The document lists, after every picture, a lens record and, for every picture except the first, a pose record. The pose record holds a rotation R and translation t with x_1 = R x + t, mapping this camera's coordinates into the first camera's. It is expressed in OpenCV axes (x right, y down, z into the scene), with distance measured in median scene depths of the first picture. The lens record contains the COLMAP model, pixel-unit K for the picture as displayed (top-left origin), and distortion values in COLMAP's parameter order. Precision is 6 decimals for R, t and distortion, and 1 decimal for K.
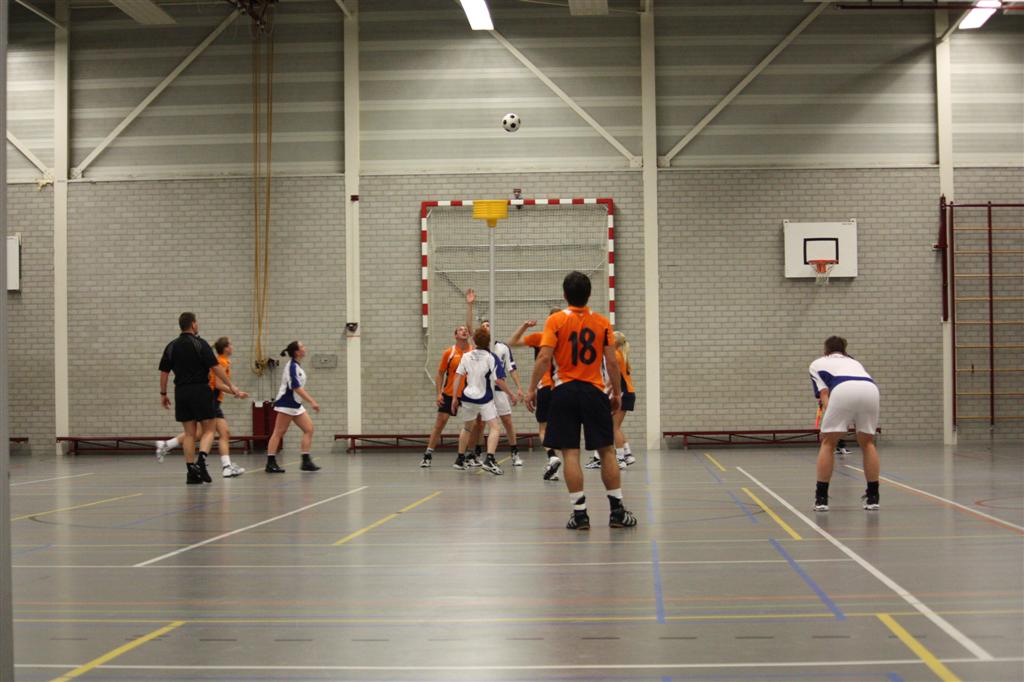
lens RADIAL K [[2714.9, 0, 500.8], [0, 2714.9, 386.3], [0, 0, 1]] dist [-0.388968, 0.000000]
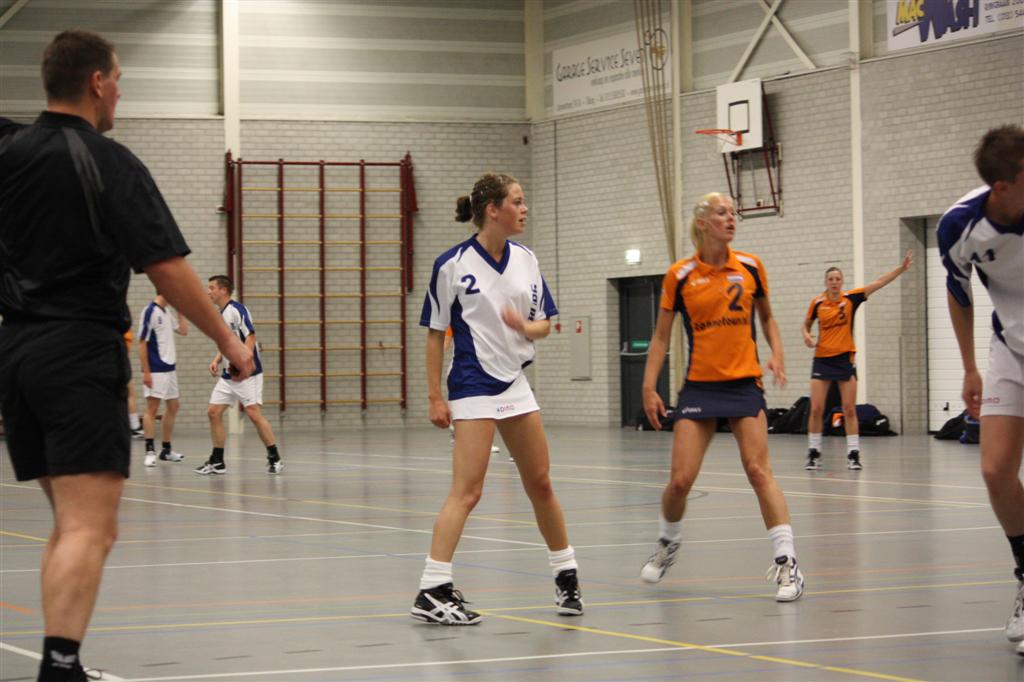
lens RADIAL K [[3242.1, 0, 512.1], [0, 3242.1, 341.6], [0, 0, 1]] dist [-0.227164, 0.000000]
pose [[0.898788, 0.001946, 0.438380, -0.217423], [0.003080, 0.999937, -0.010752, 0.003228], [-0.438373, 0.011014, 0.898726, 0.003482]]
